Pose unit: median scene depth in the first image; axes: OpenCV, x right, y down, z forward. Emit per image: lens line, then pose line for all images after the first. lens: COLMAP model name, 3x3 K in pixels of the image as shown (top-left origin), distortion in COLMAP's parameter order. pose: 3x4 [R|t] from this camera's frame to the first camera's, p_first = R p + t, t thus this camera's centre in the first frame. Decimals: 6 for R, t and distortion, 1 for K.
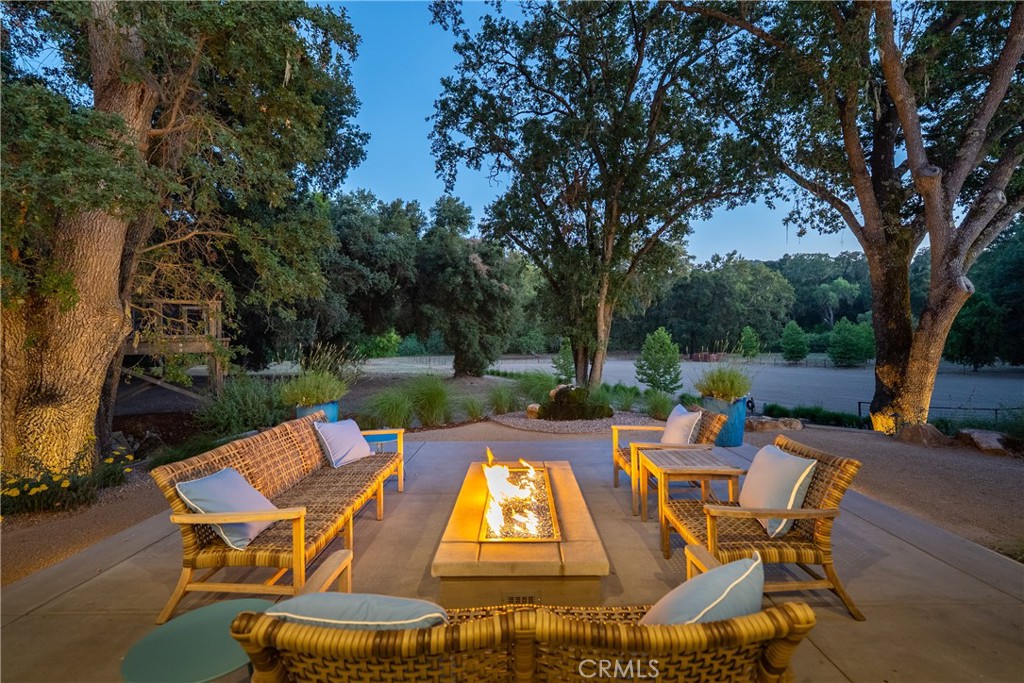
lens RADIAL K [[460.2, 0, 513.4], [0, 460.2, 337.5], [0, 0, 1]] dist [-0.002205, 0.001590]
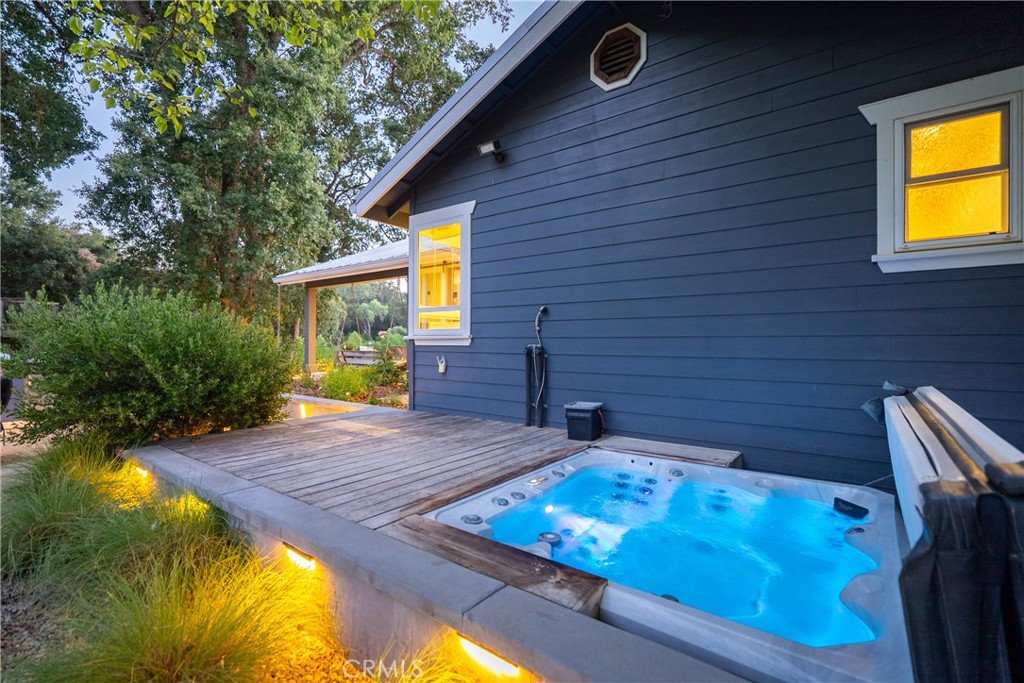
lens RADIAL K [[460.2, 0, 512.0], [0, 460.2, 344.2], [0, 0, 1]] dist [-0.002205, 0.001590]
pose [[0.593861, 0.009855, 0.804508, -0.275453], [-0.005223, 0.999951, -0.008393, 0.013521], [-0.804551, 0.000782, 0.593883, -0.221625]]
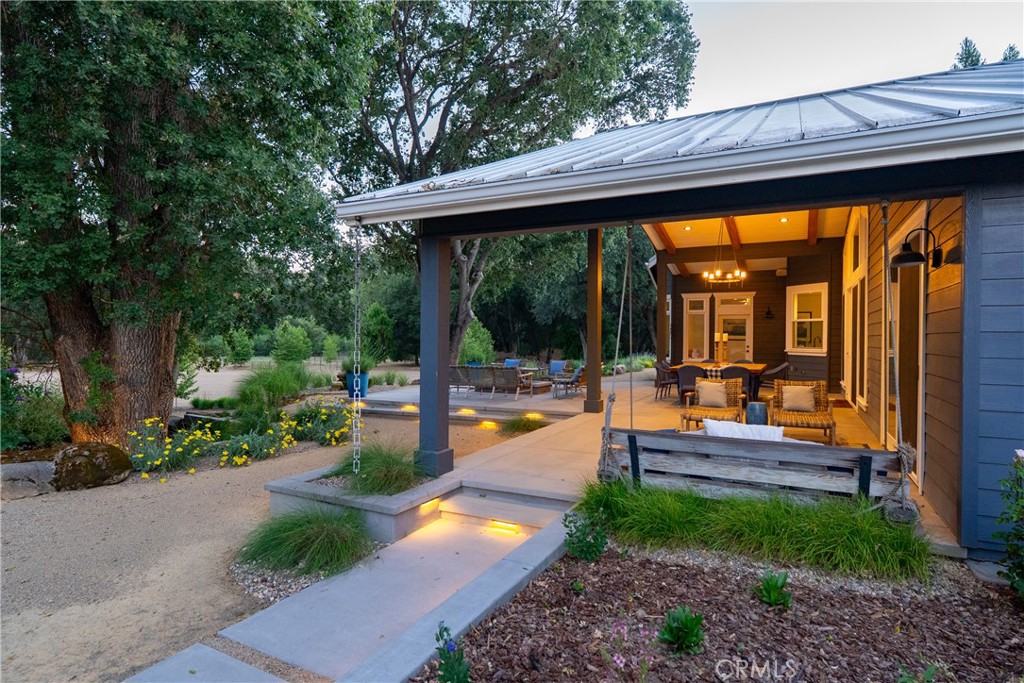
lens RADIAL K [[548.6, 0, 512.2], [0, 548.6, 337.1], [0, 0, 1]] dist [-0.002772, 0.000810]
pose [[0.452635, 0.012984, 0.891601, -0.231108], [-0.007616, 0.999914, -0.010695, 0.002645], [-0.891663, -0.001950, 0.452695, -0.058563]]
